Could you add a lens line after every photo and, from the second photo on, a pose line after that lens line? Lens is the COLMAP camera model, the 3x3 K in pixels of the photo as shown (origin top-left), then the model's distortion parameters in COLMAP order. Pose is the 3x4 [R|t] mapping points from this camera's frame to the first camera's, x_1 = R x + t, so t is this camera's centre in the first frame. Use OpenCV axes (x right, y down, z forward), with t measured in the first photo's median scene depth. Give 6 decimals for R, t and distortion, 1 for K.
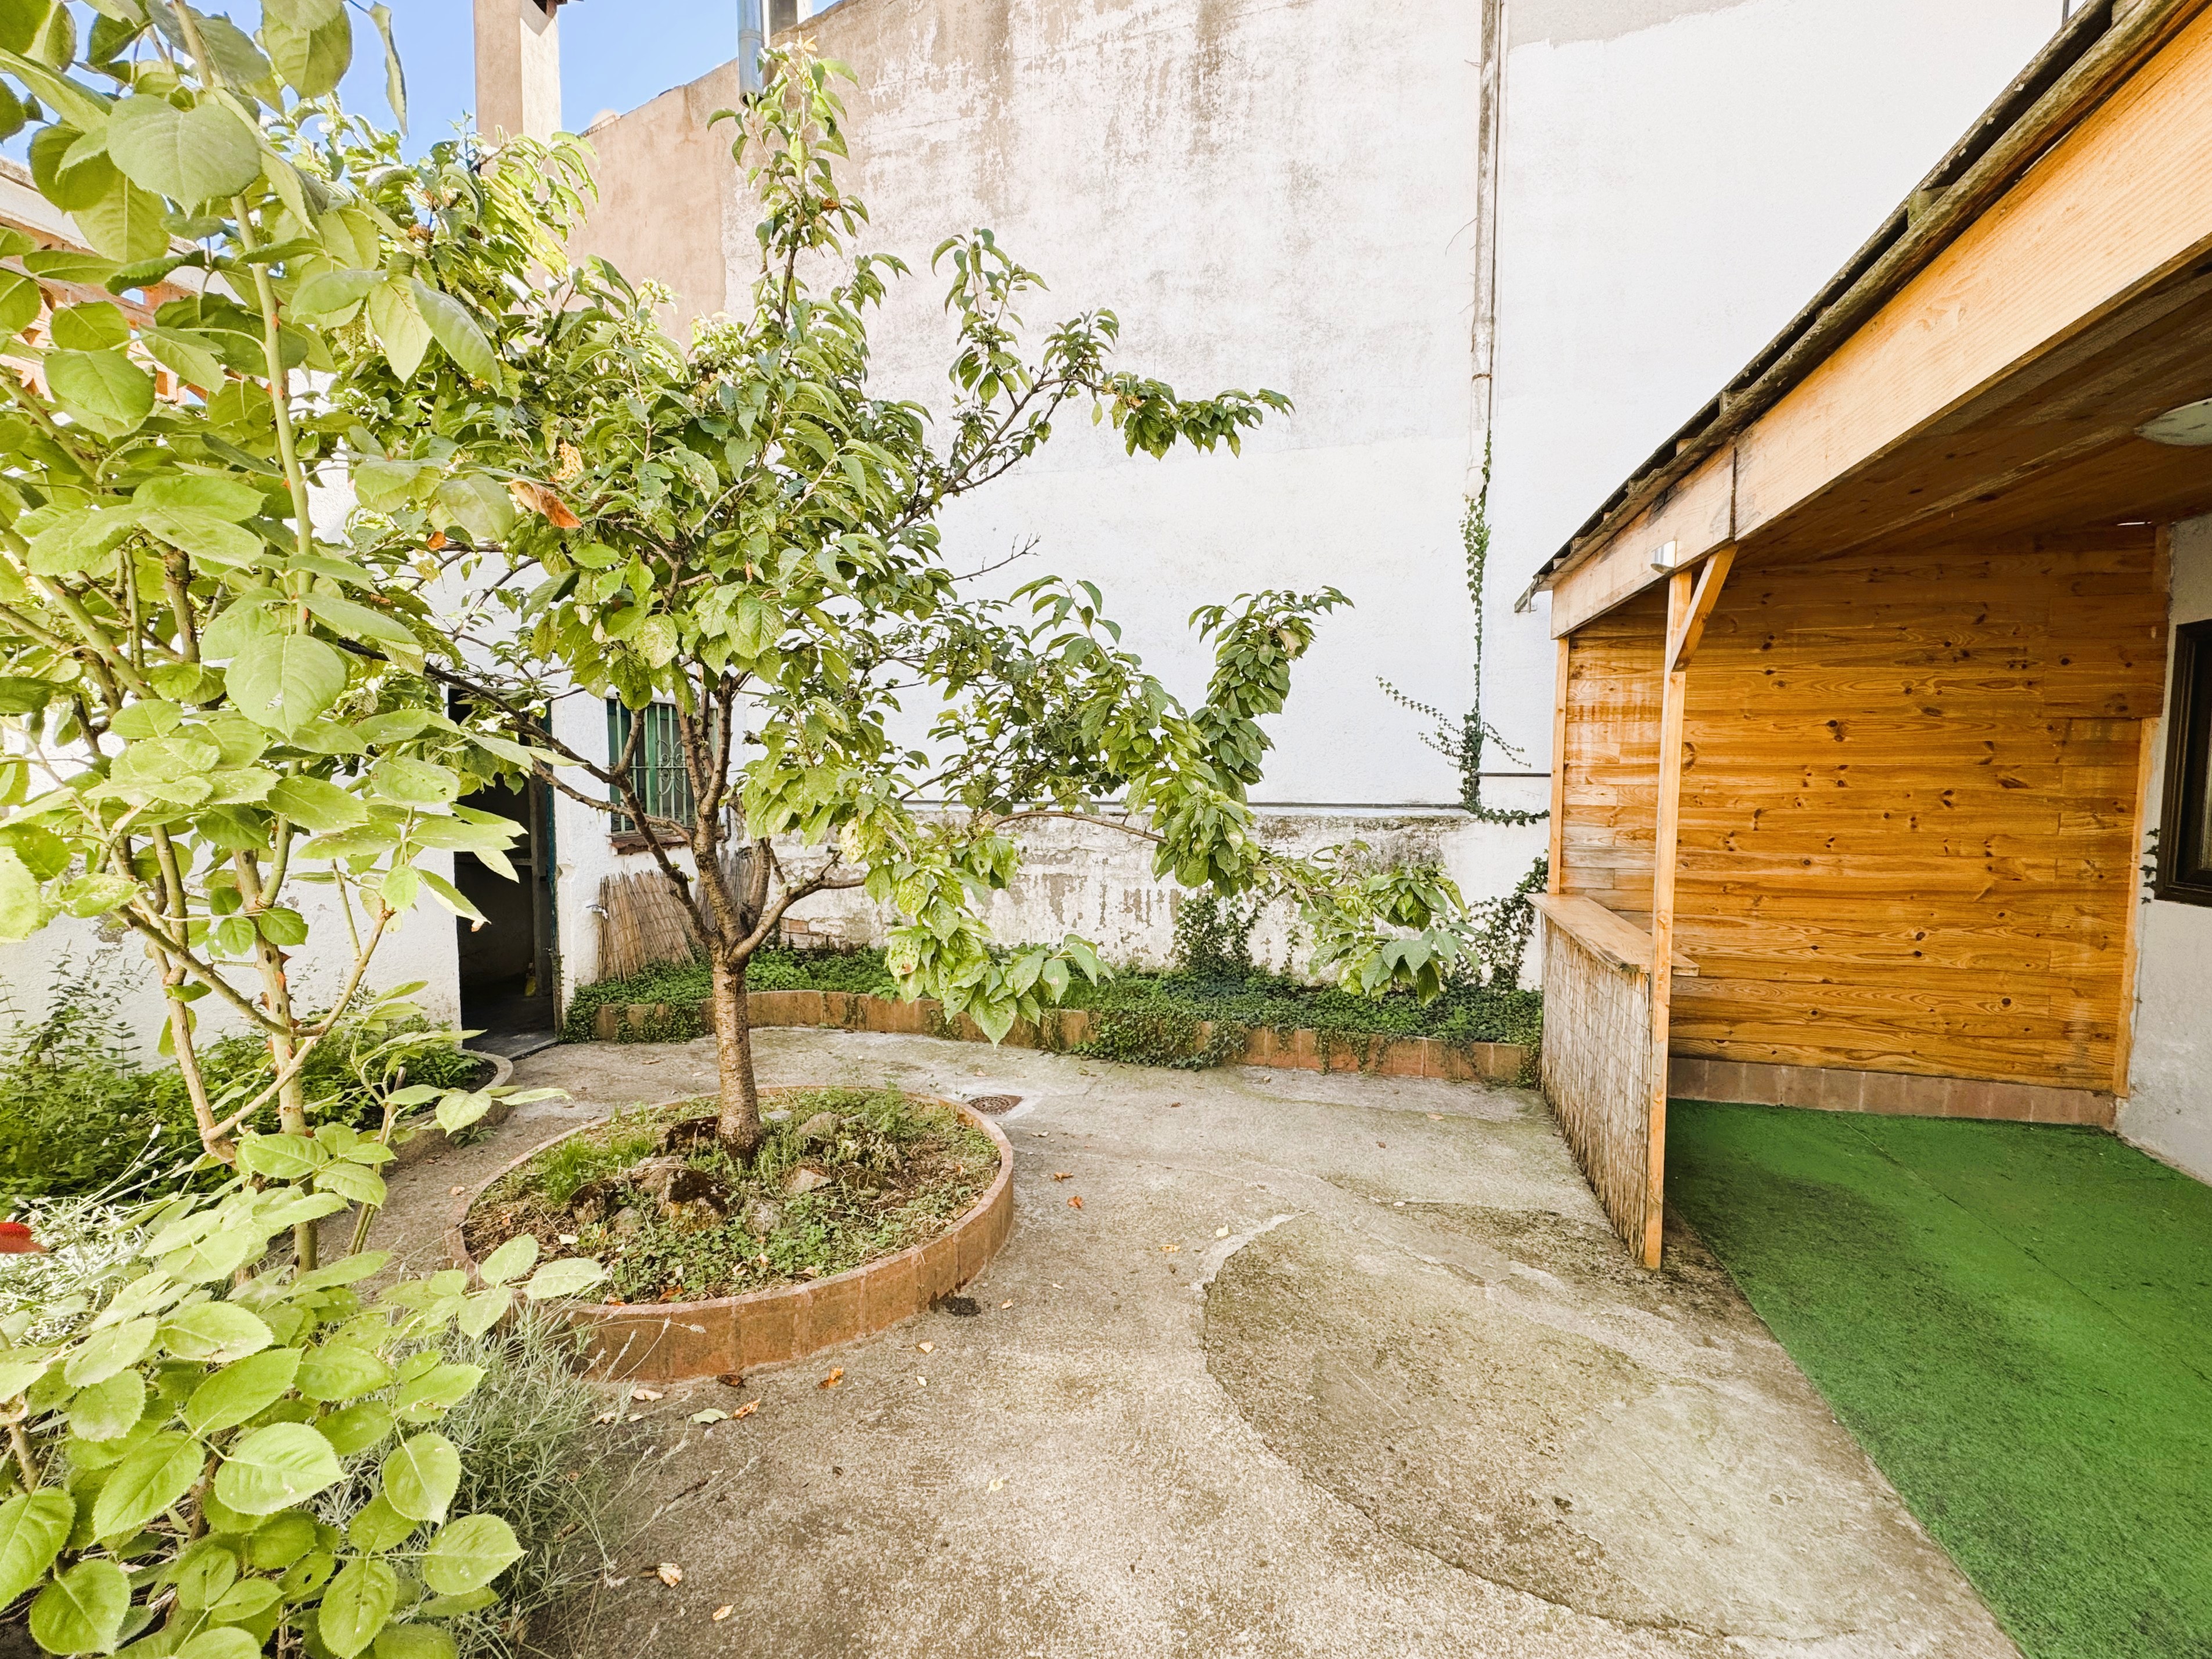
lens RADIAL K [[899.5, 0, 1106.0], [0, 899.5, 829.5], [0, 0, 1]] dist [0.011569, -0.000092]
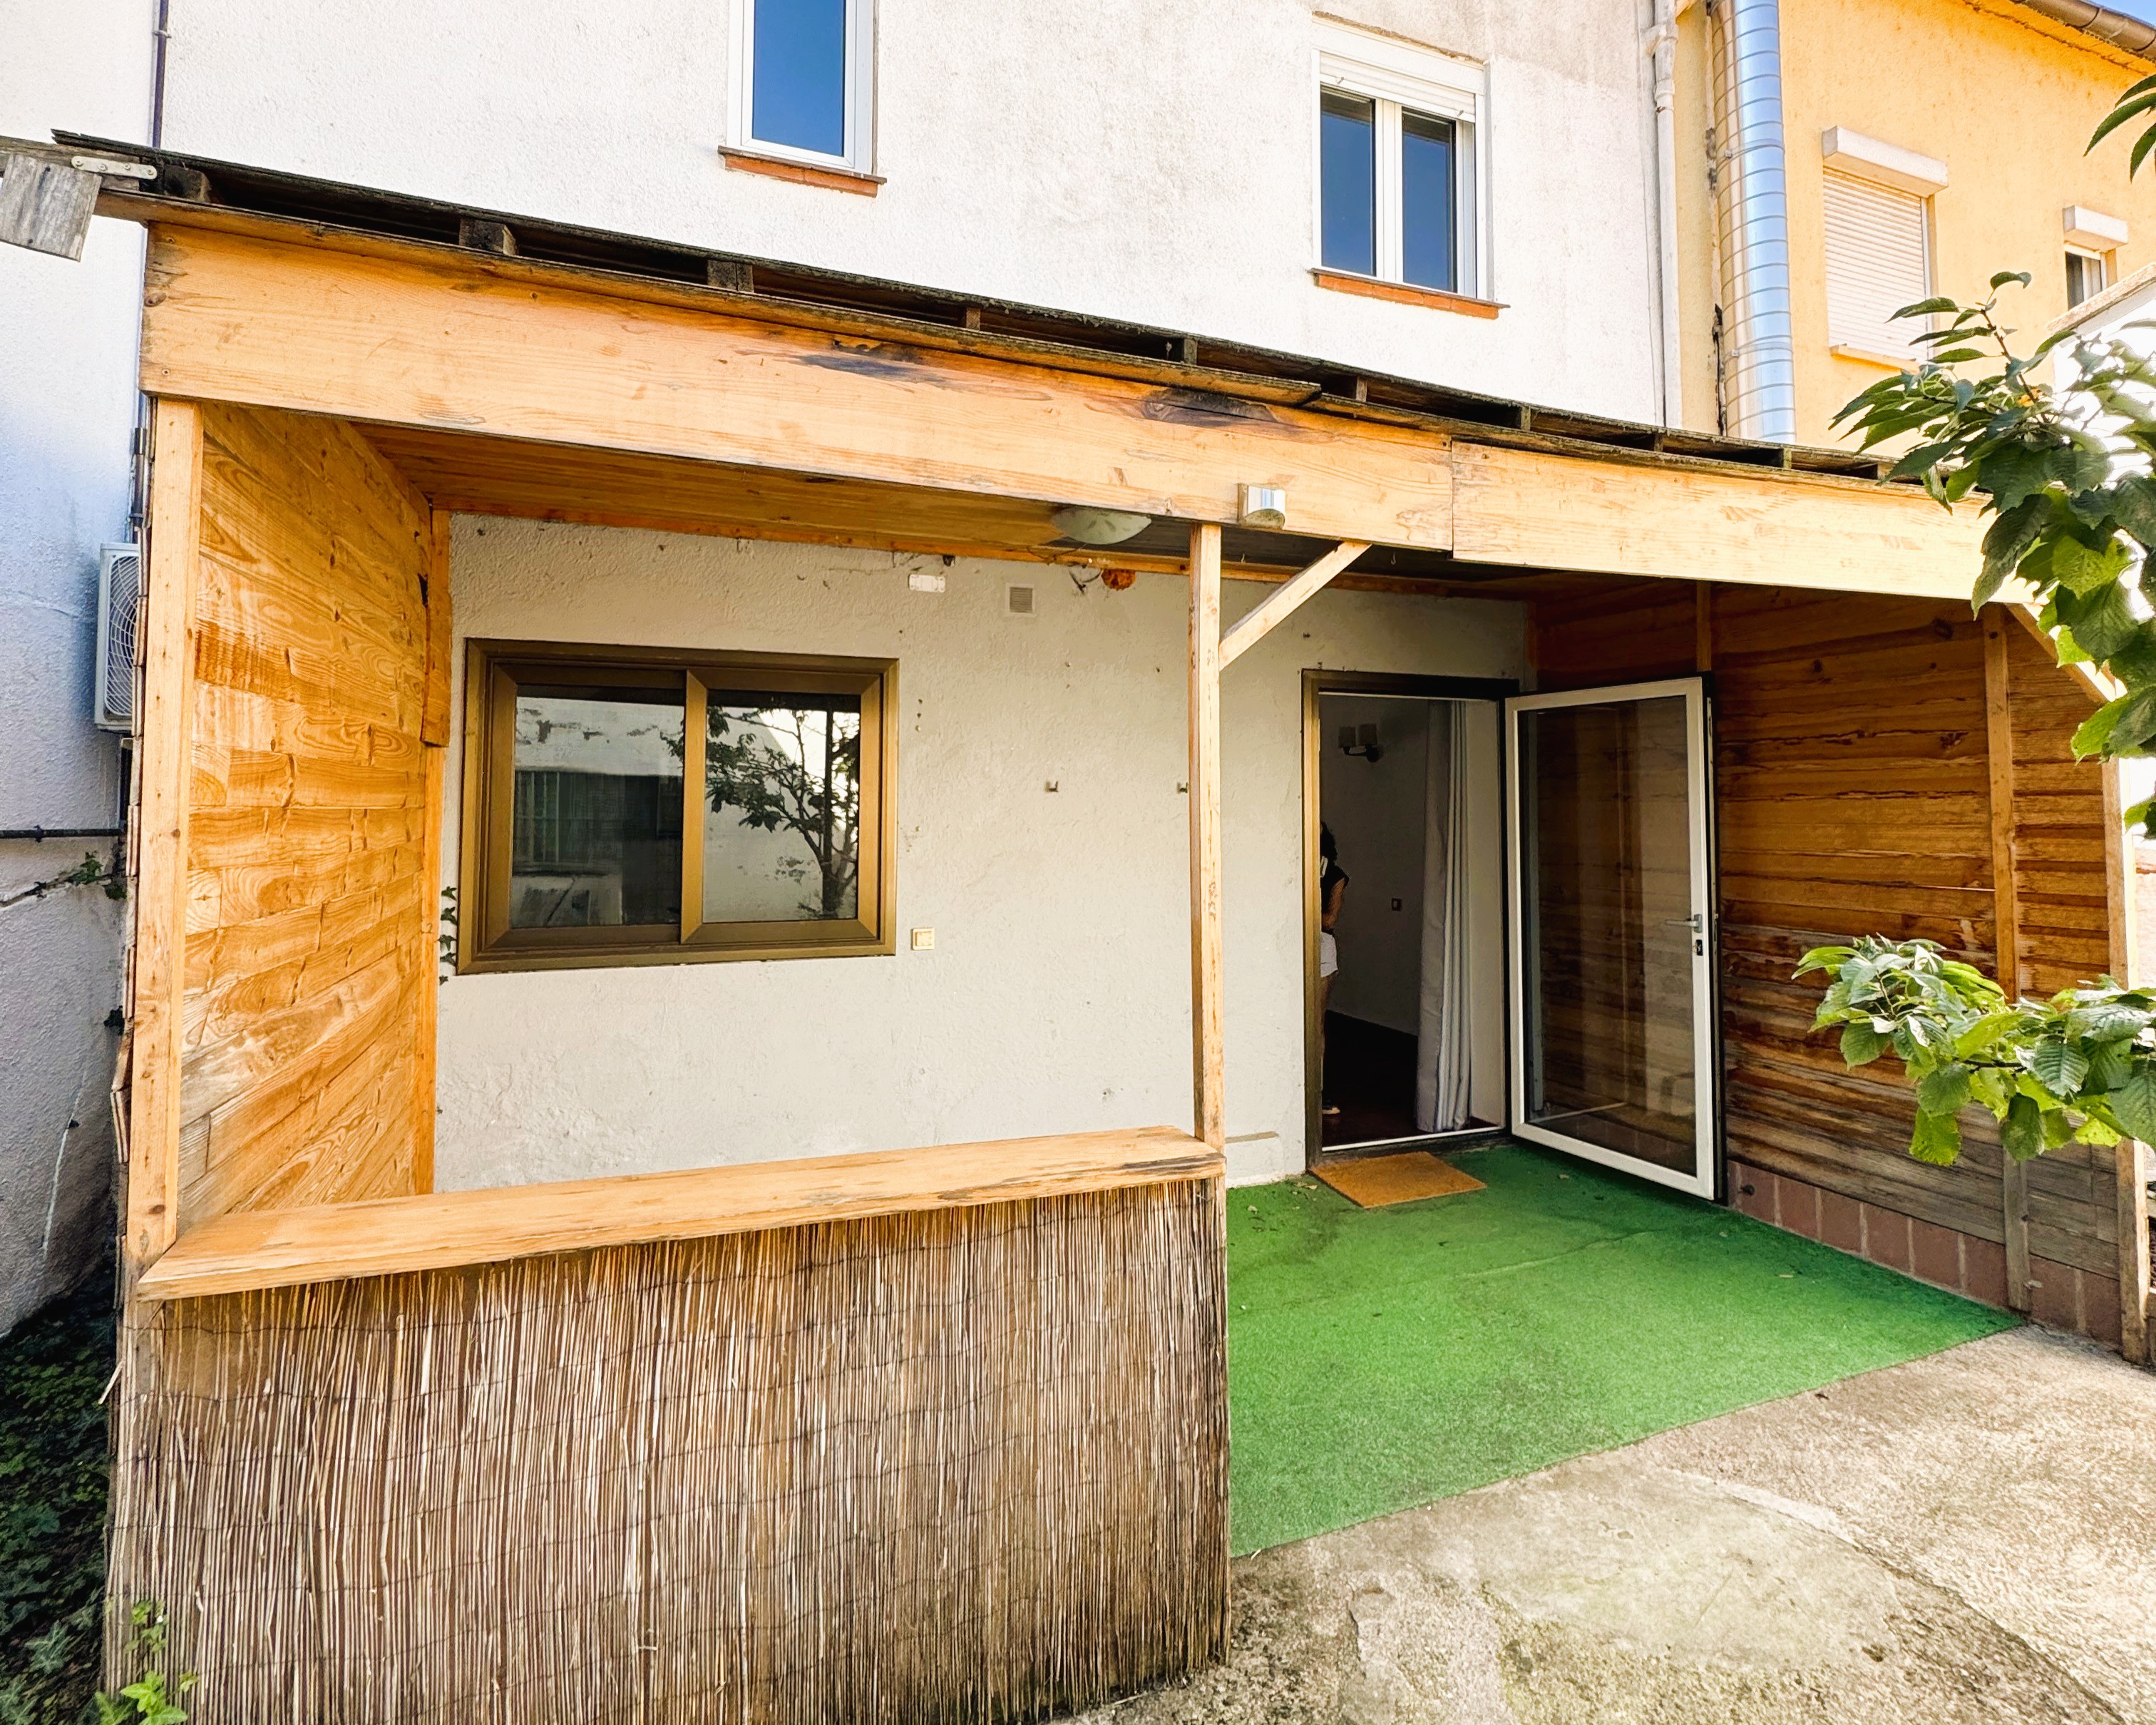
lens RADIAL K [[1152.6, 0, 1078.1], [0, 1152.6, 752.0], [0, 0, 1]] dist [0.002781, 0.001496]
pose [[-0.595059, 0.046178, 0.802354, 0.020696], [0.053488, 0.998410, -0.017793, -0.081913], [-0.801900, 0.032328, -0.596583, 1.342472]]
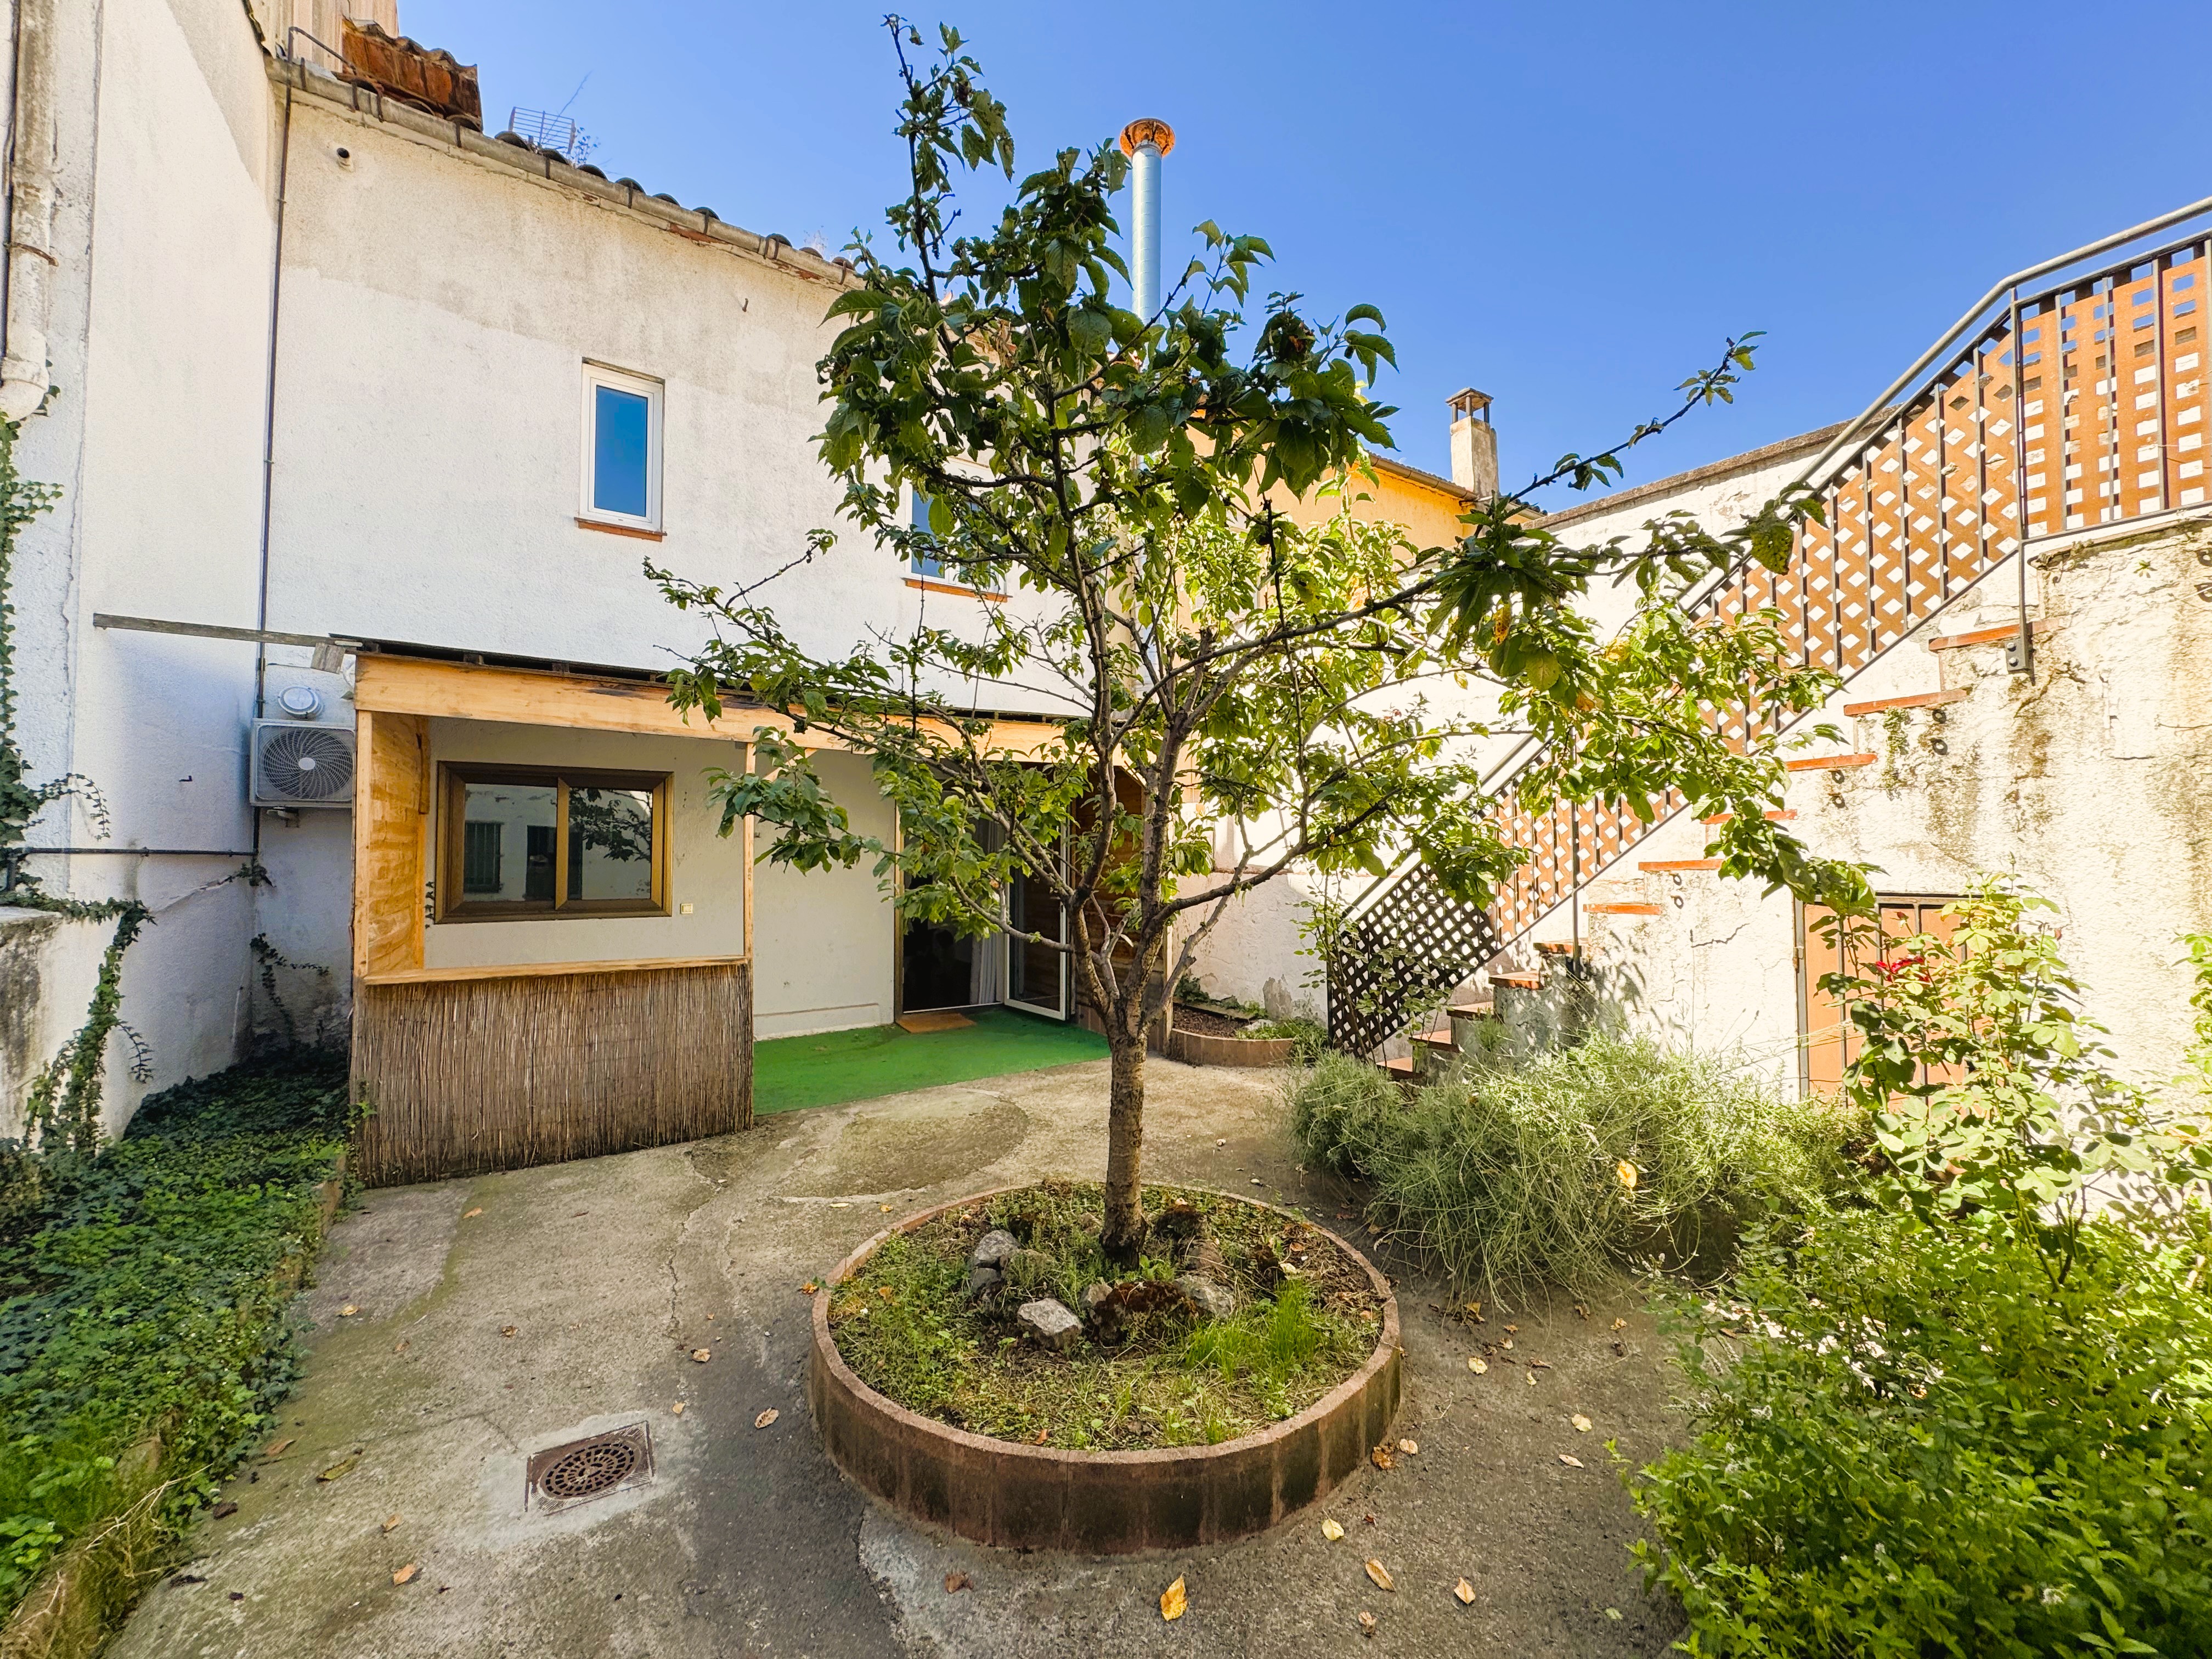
lens RADIAL K [[899.4, 0, 1106.0], [0, 899.4, 829.5], [0, 0, 1]] dist [0.011569, -0.000092]
pose [[-0.739477, 0.023740, 0.672764, -0.966065], [0.045014, 0.998885, 0.014231, -0.072933], [-0.671676, 0.040807, -0.739721, 1.604202]]
